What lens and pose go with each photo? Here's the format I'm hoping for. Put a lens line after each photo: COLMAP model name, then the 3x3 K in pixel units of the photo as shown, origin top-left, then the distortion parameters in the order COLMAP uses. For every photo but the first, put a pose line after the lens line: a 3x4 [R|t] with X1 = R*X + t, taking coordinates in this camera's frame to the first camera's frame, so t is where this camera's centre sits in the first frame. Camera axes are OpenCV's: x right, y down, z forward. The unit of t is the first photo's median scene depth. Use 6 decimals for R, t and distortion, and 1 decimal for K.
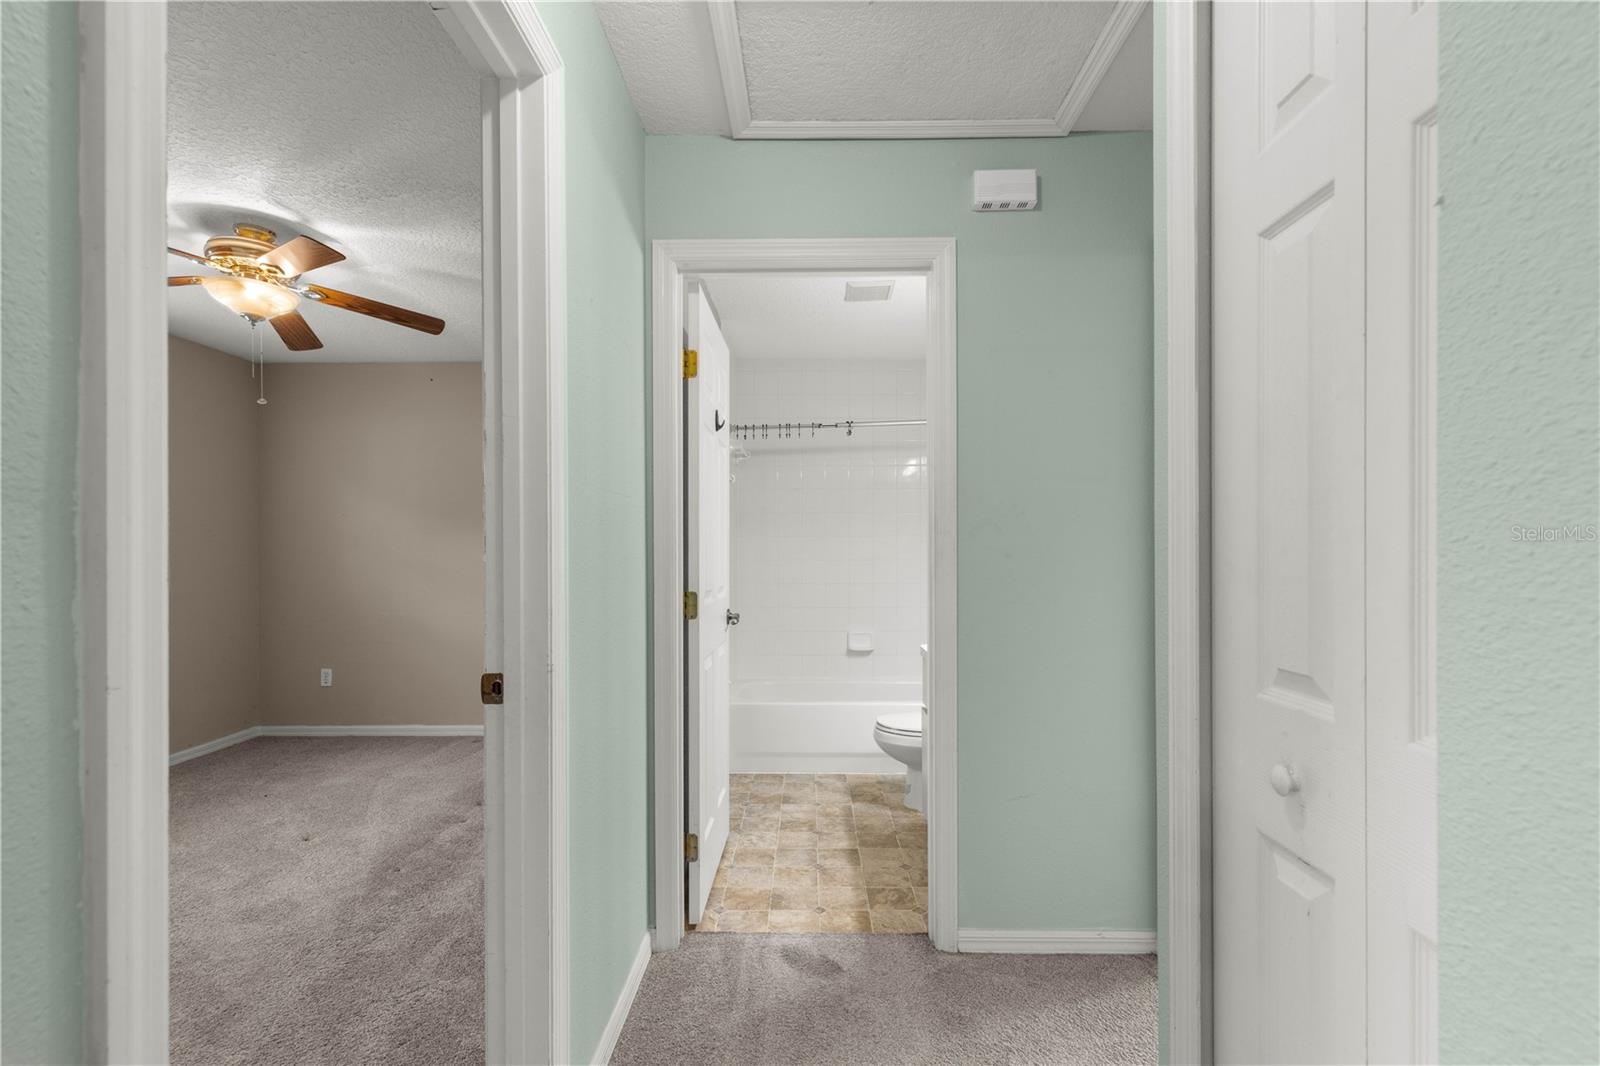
lens RADIAL K [[715.1, 0, 806.2], [0, 715.1, 557.1], [0, 0, 1]] dist [0.008458, -0.002398]
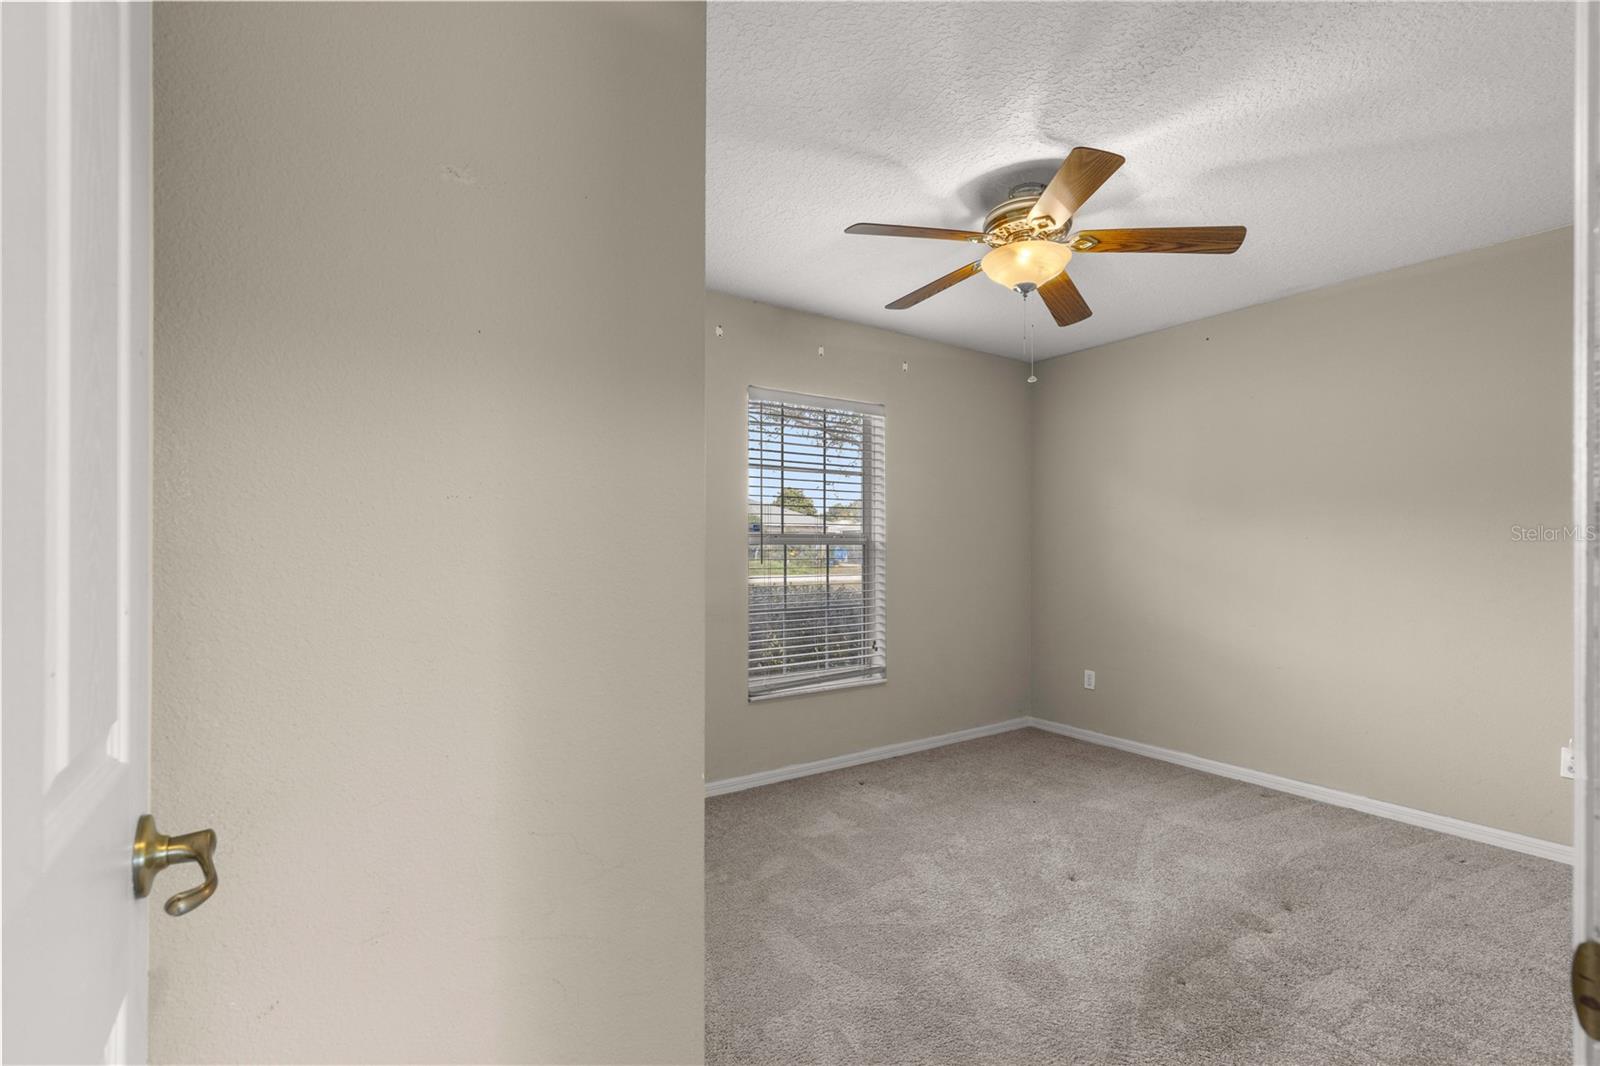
lens RADIAL K [[715.1, 0, 804.3], [0, 715.1, 539.3], [0, 0, 1]] dist [0.008458, -0.002398]
pose [[0.571451, -0.001497, -0.820634, -0.167952], [-0.010614, 0.999901, -0.009216, -0.004174], [0.820567, 0.013976, 0.571379, 0.231929]]
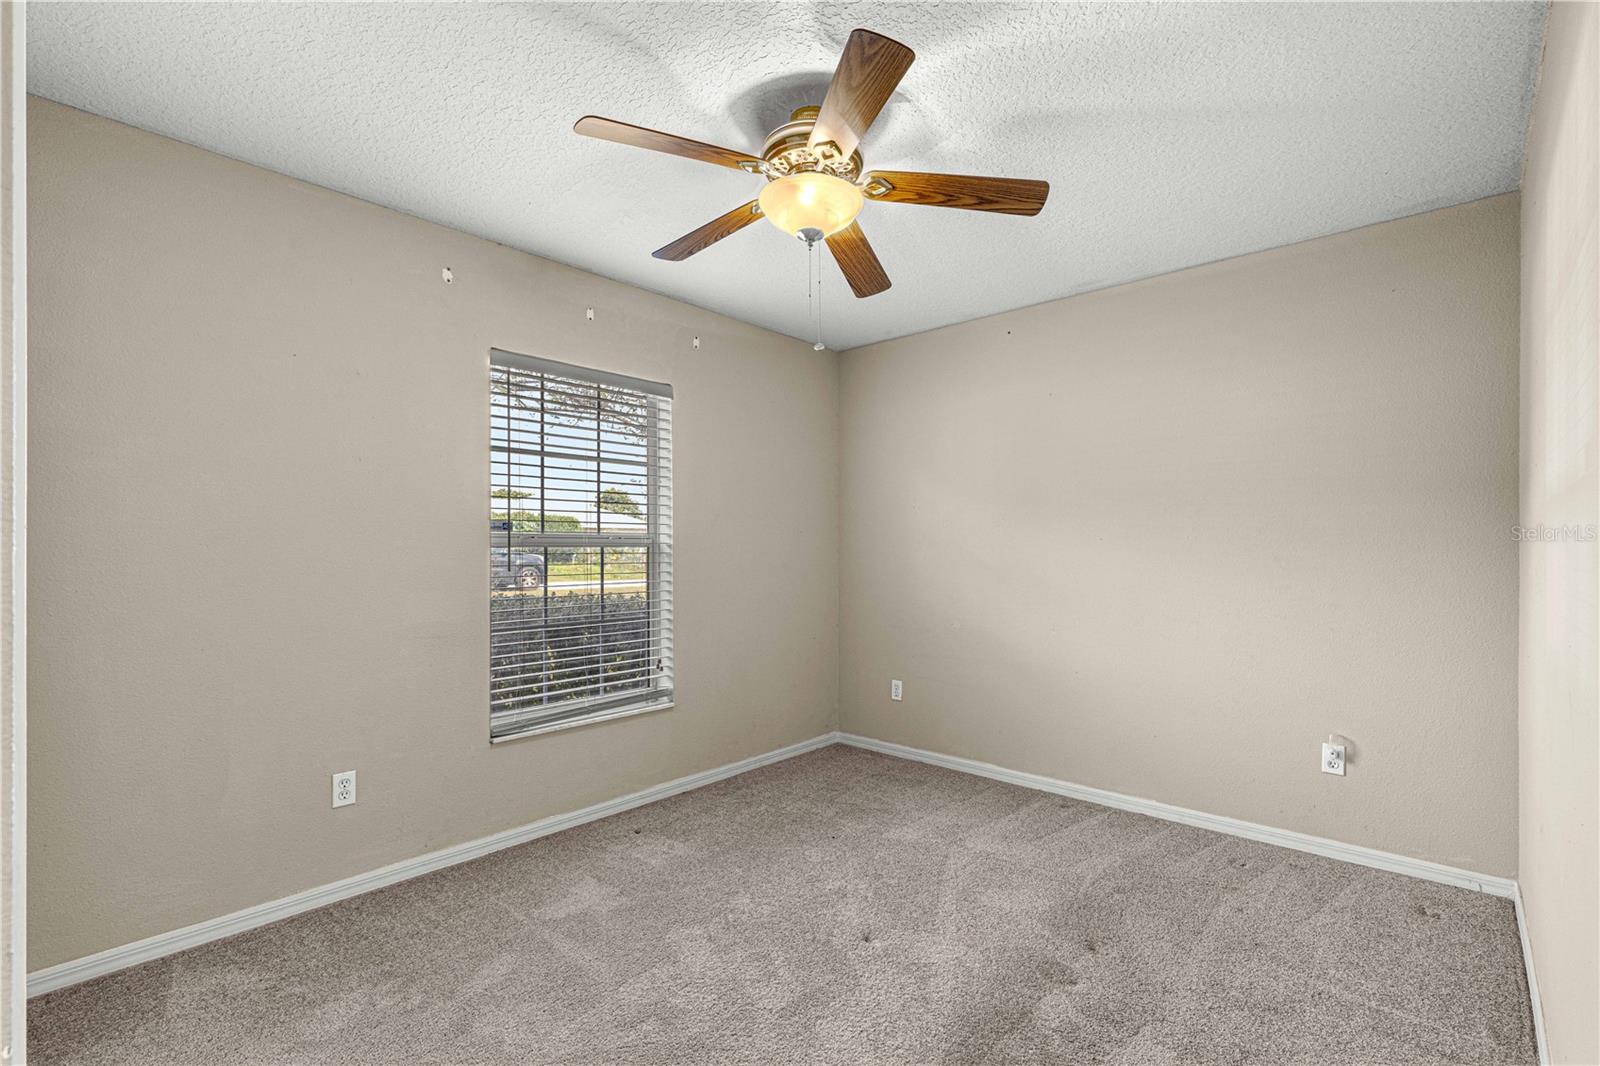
lens RADIAL K [[715.1, 0, 808.2], [0, 715.1, 538.2], [0, 0, 1]] dist [0.008458, -0.002398]
pose [[0.748888, -0.005523, -0.662674, -0.248483], [-0.007508, 0.999830, -0.016818, -0.004076], [0.662654, 0.017570, 0.748720, 0.397045]]
